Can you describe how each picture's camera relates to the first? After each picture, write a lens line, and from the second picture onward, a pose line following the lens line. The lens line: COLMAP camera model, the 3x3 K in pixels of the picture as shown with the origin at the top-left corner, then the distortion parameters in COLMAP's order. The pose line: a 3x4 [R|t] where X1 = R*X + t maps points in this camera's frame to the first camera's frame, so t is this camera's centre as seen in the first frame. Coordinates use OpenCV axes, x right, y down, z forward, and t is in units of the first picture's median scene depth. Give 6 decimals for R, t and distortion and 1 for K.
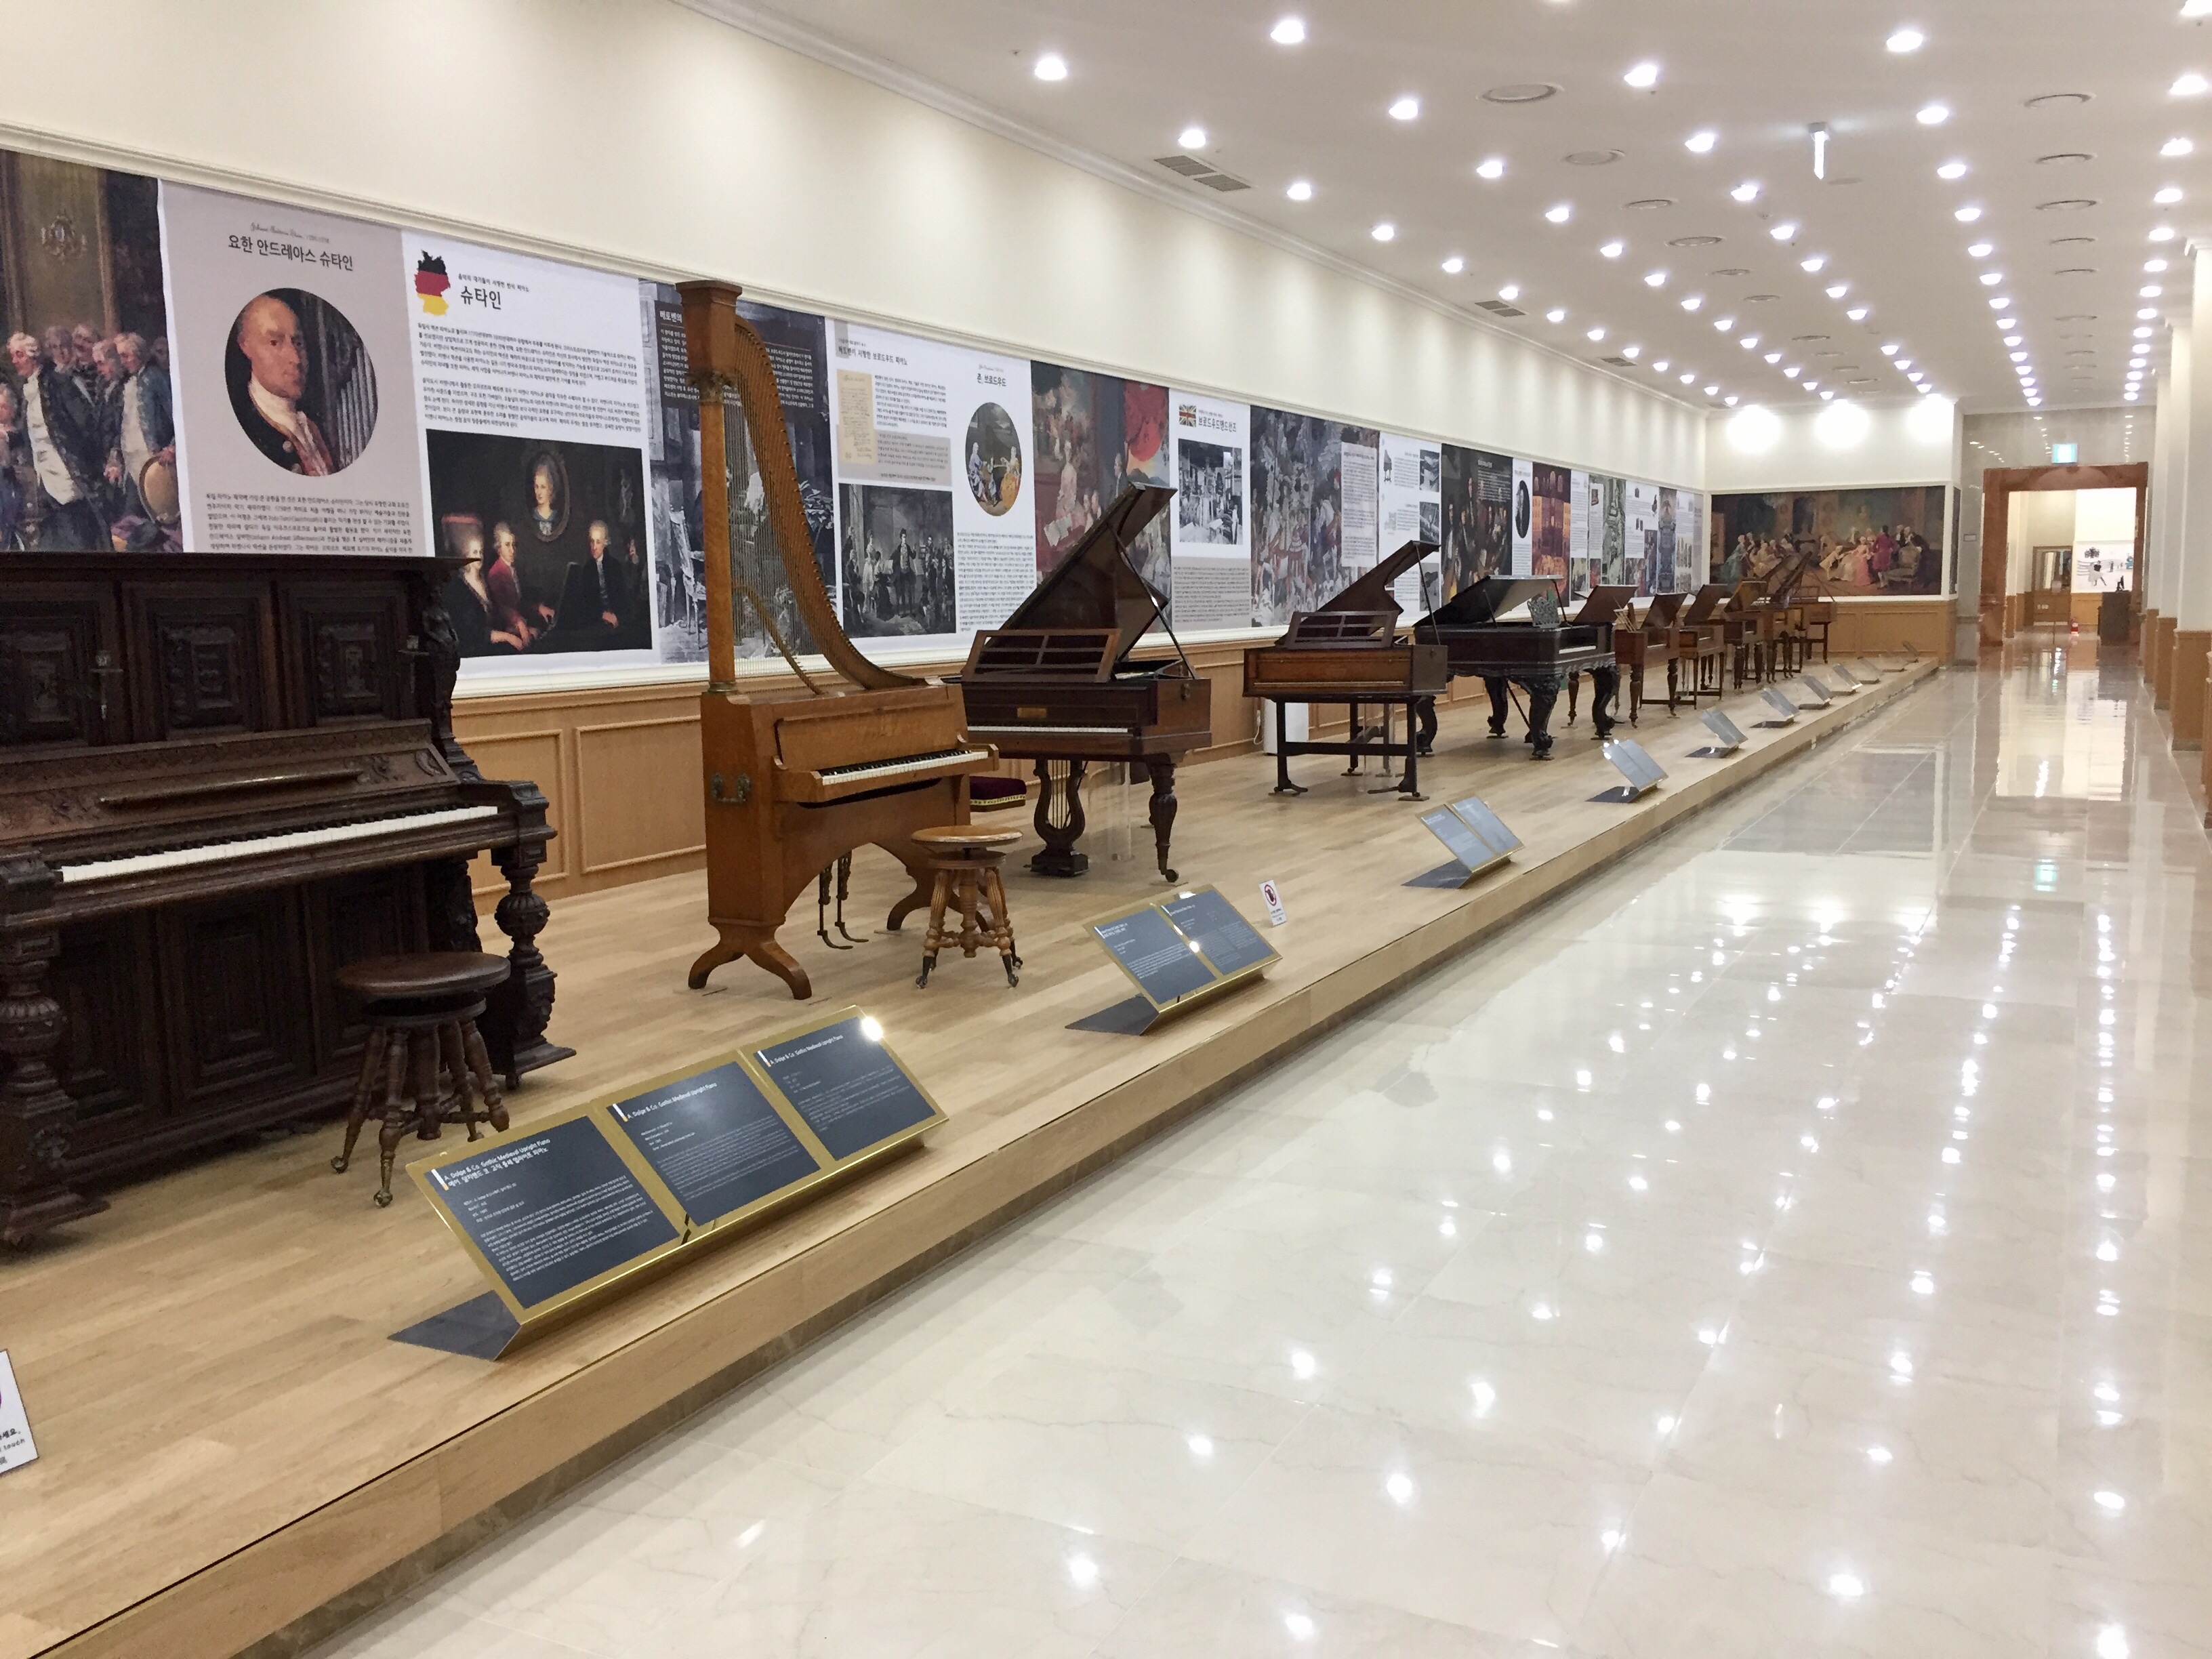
lens RADIAL K [[1905.7, 0, 1108.1], [0, 1905.7, 832.9], [0, 0, 1]] dist [0.076349, -0.092528]
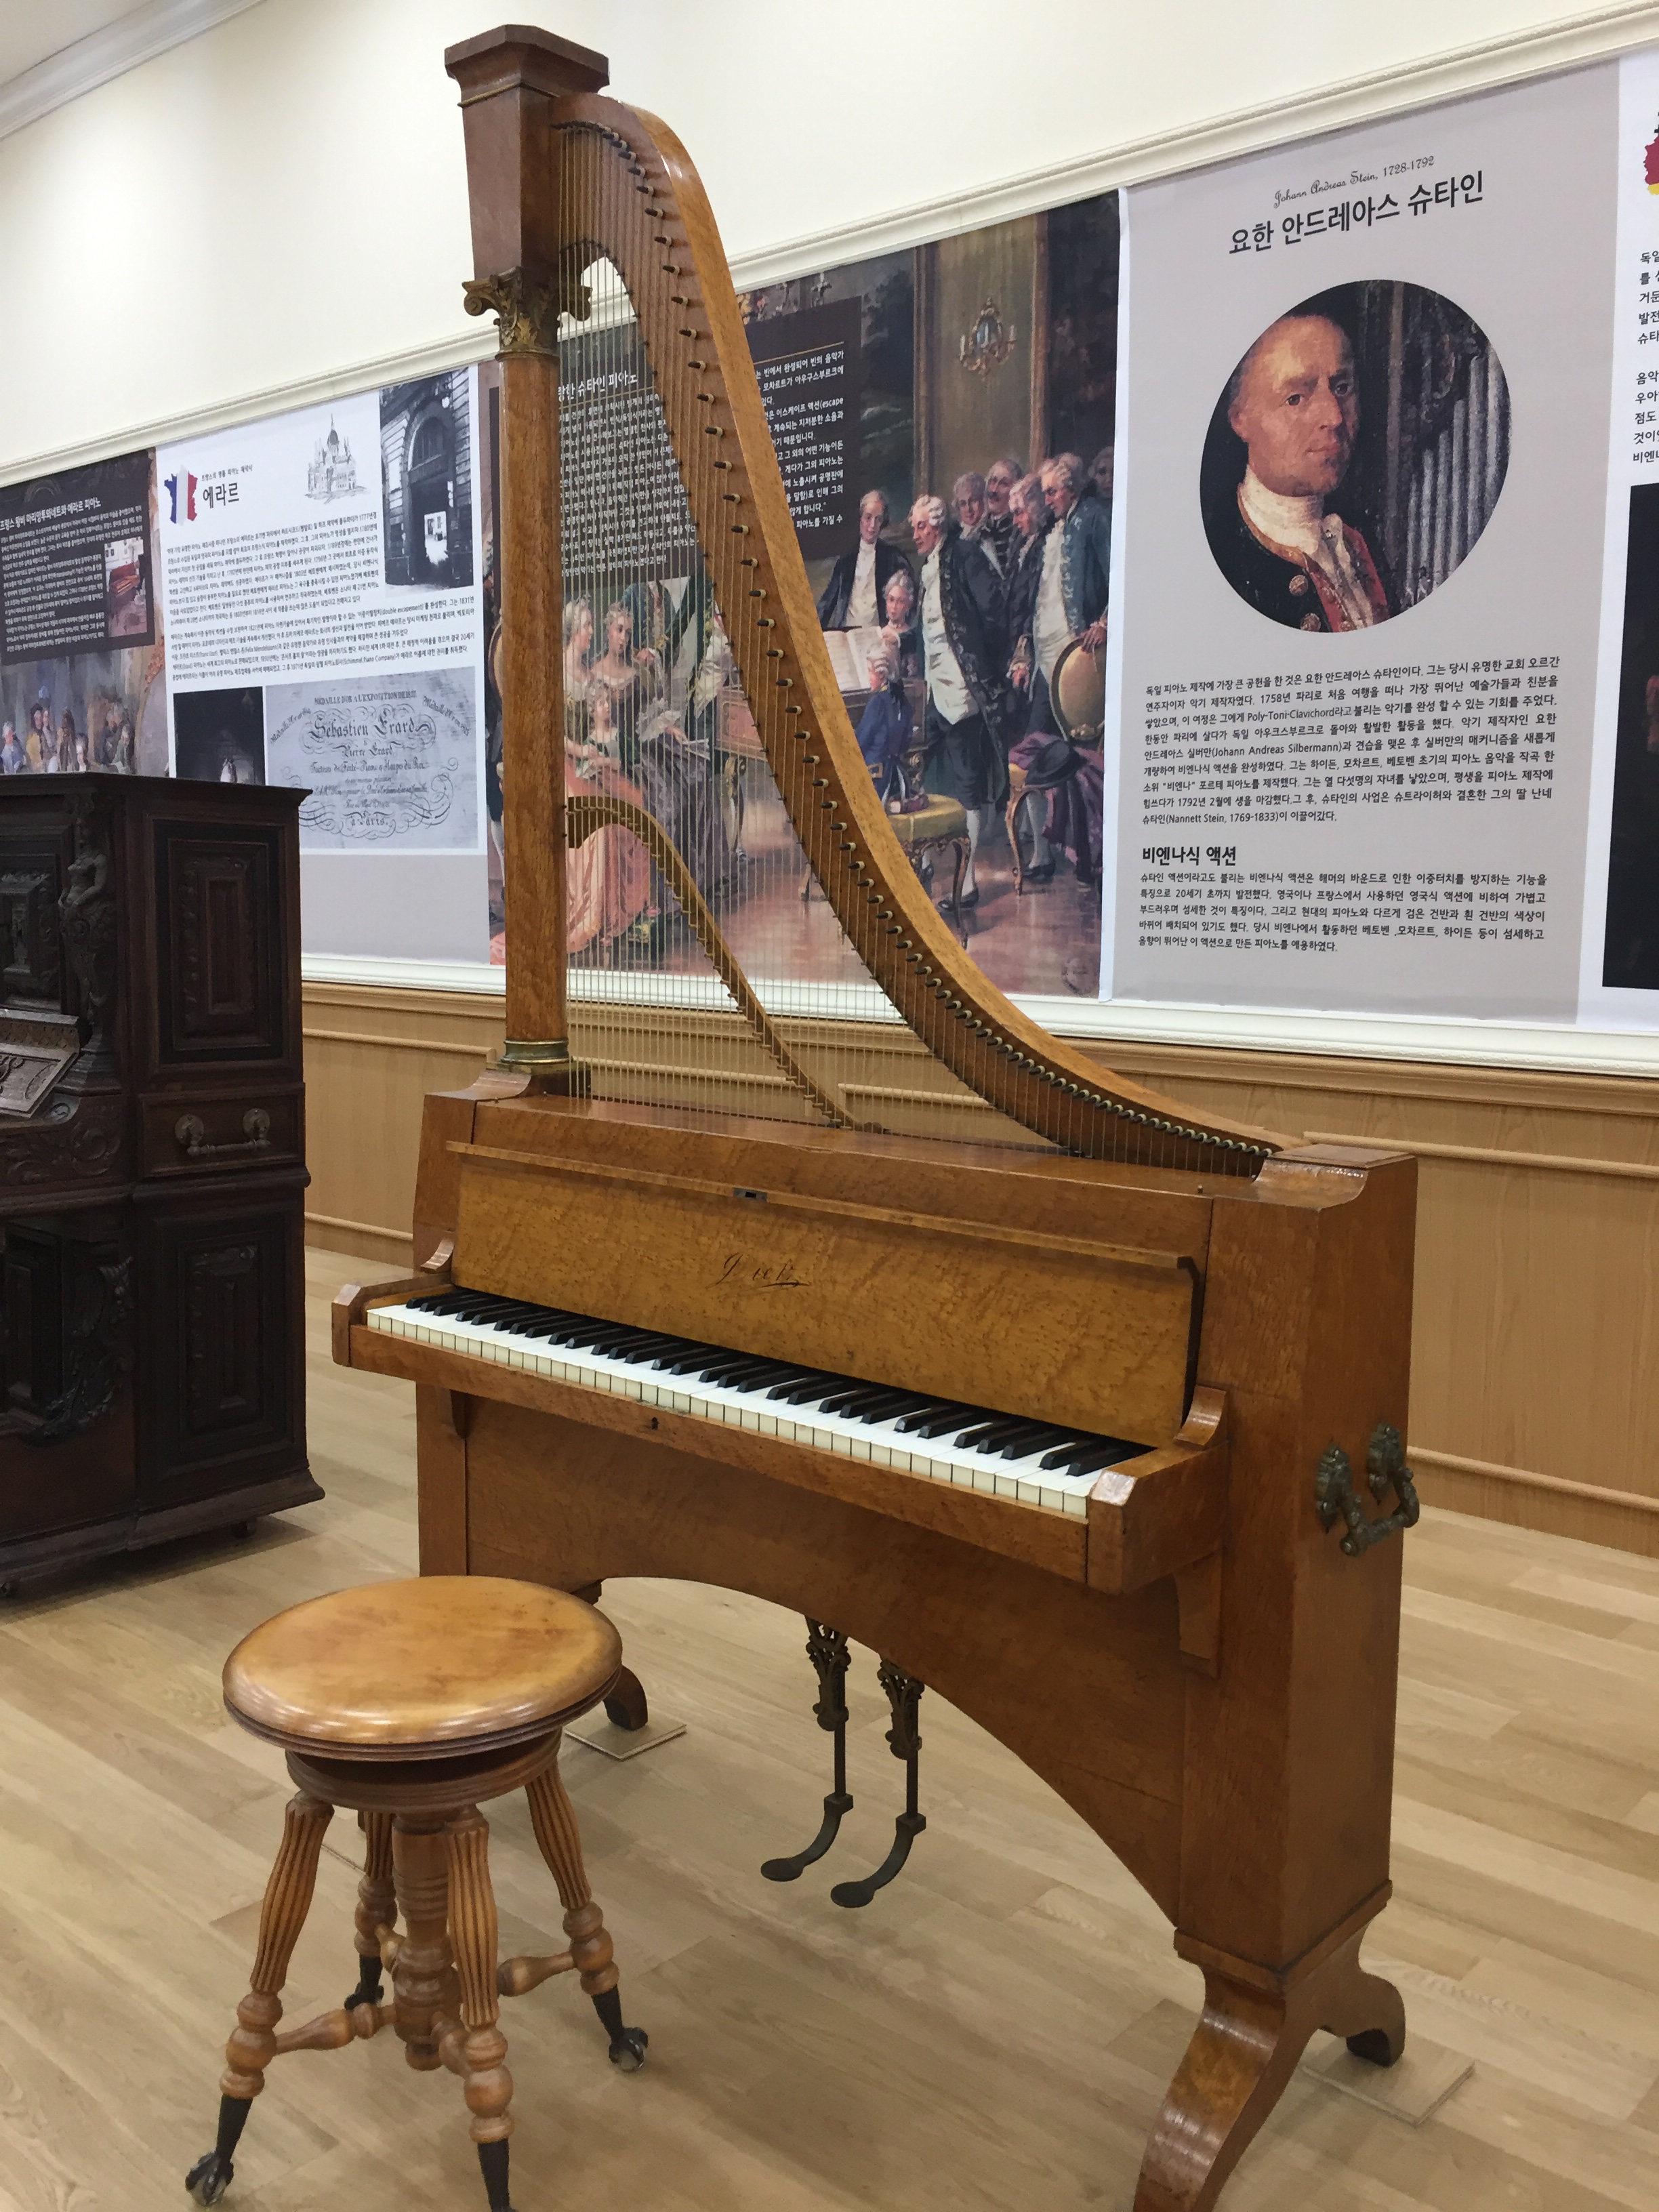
lens RADIAL K [[1905.7, 0, 832.4], [0, 1905.7, 1104.6], [0, 0, 1]] dist [0.076349, -0.092528]
pose [[-0.239637, 0.129487, -0.962189, 0.176442], [-0.126797, 0.978403, 0.163248, -0.135106], [0.962547, 0.161123, -0.218043, 1.086563]]
